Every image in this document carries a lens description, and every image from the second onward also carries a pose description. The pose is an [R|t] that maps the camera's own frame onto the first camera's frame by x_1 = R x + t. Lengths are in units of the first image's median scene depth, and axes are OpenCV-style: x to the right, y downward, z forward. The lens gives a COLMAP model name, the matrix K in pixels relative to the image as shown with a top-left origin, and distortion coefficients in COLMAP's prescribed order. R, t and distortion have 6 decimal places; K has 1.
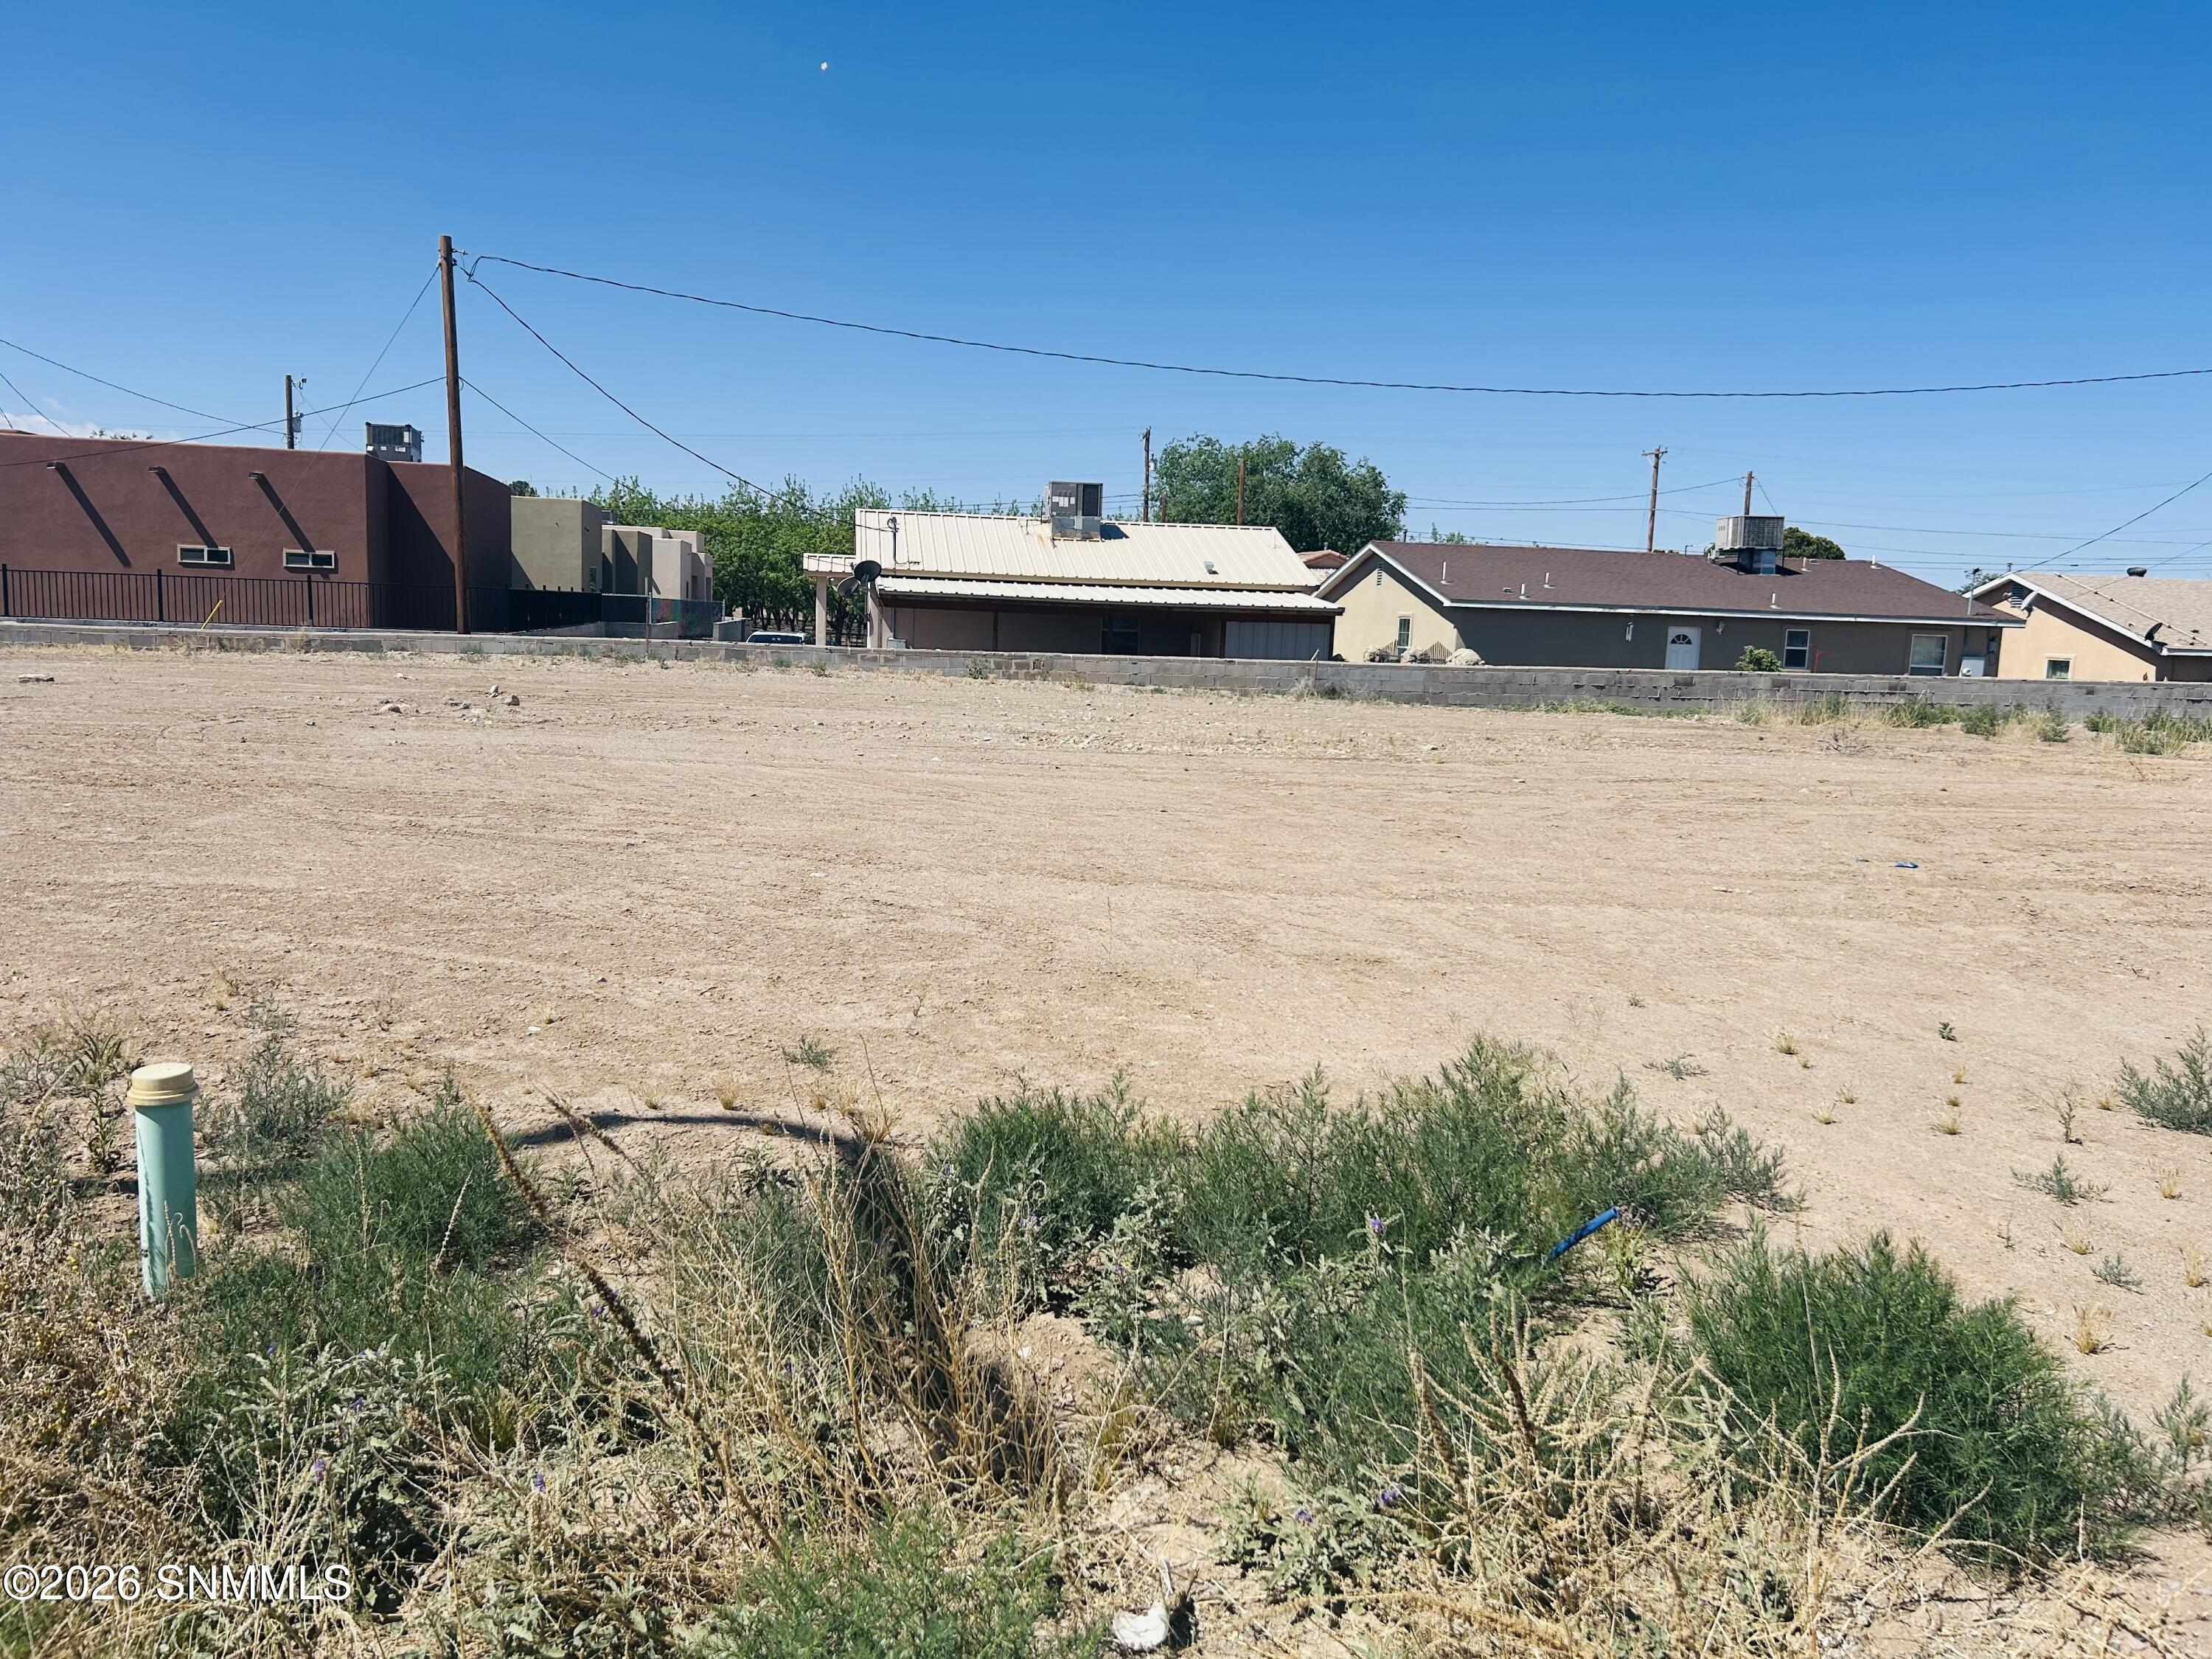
lens RADIAL K [[1685.0, 0, 1099.6], [0, 1685.0, 840.0], [0, 0, 1]] dist [0.060093, -0.068825]
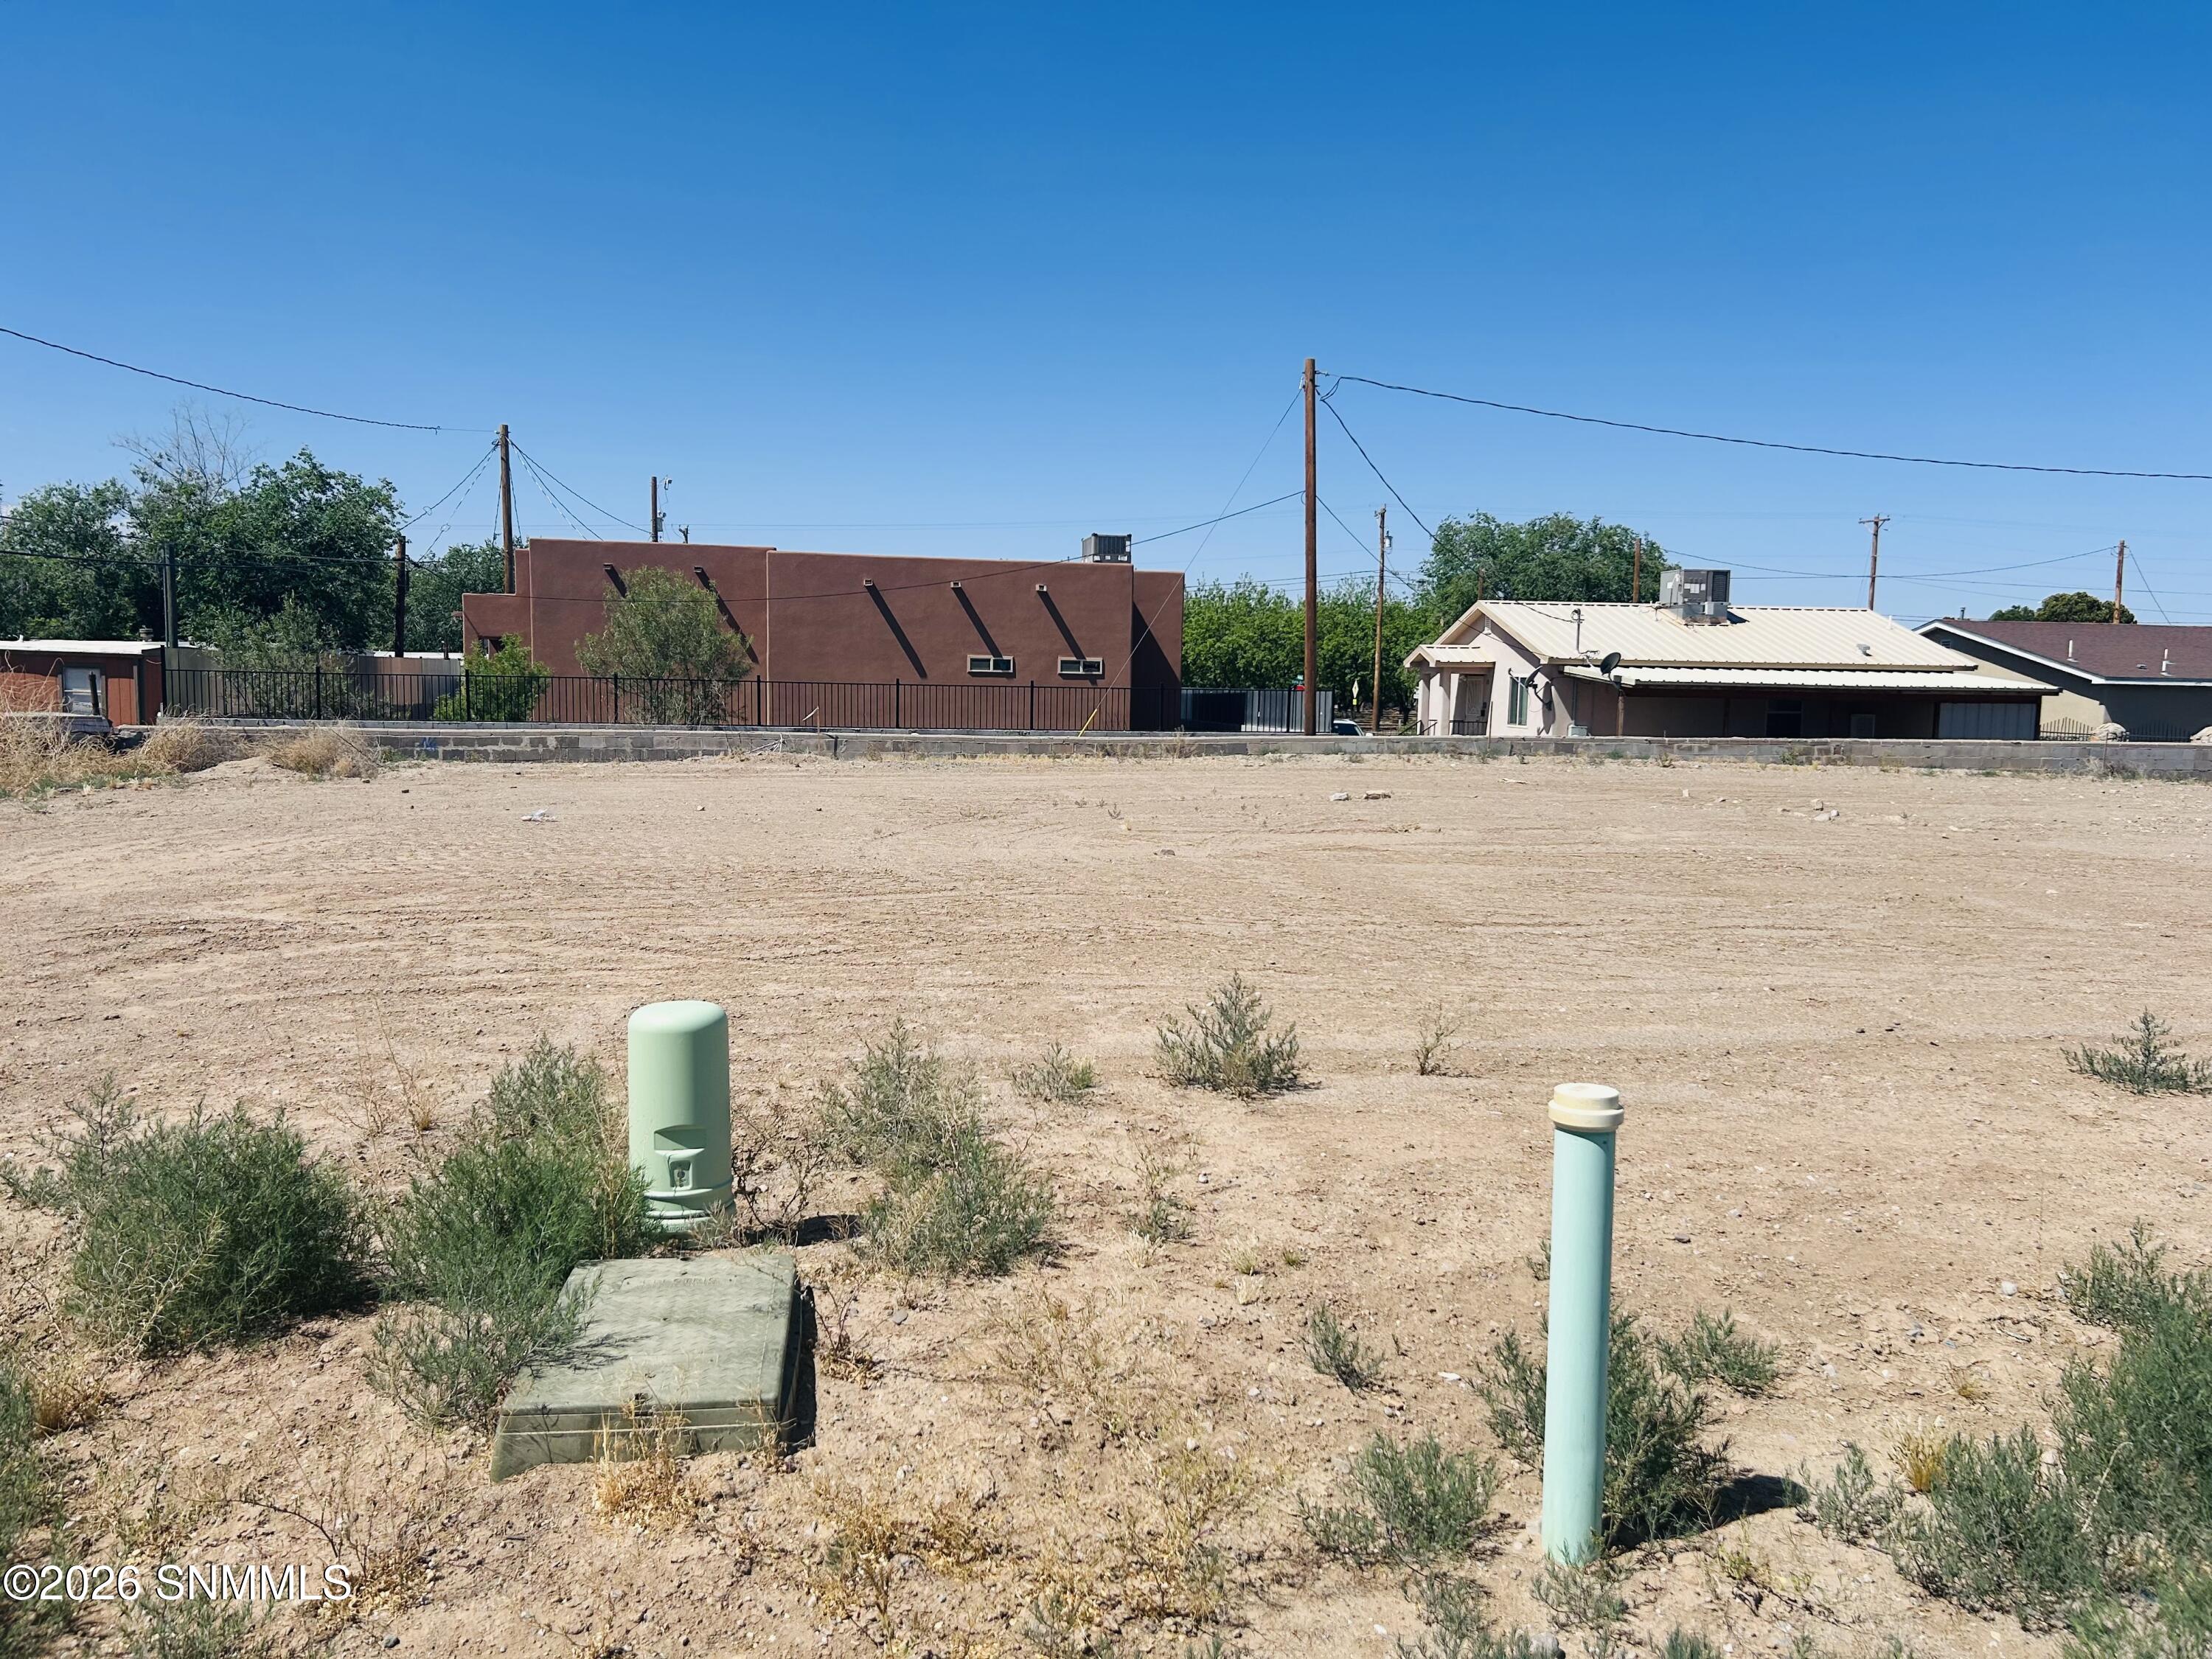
lens RADIAL K [[1685.0, 0, 1098.2], [0, 1685.0, 829.9], [0, 0, 1]] dist [0.060093, -0.068825]
pose [[0.999555, -0.022788, 0.019270, -0.470200], [0.023641, 0.998697, -0.045224, -0.018172], [-0.018215, 0.045660, 0.998791, -0.020747]]
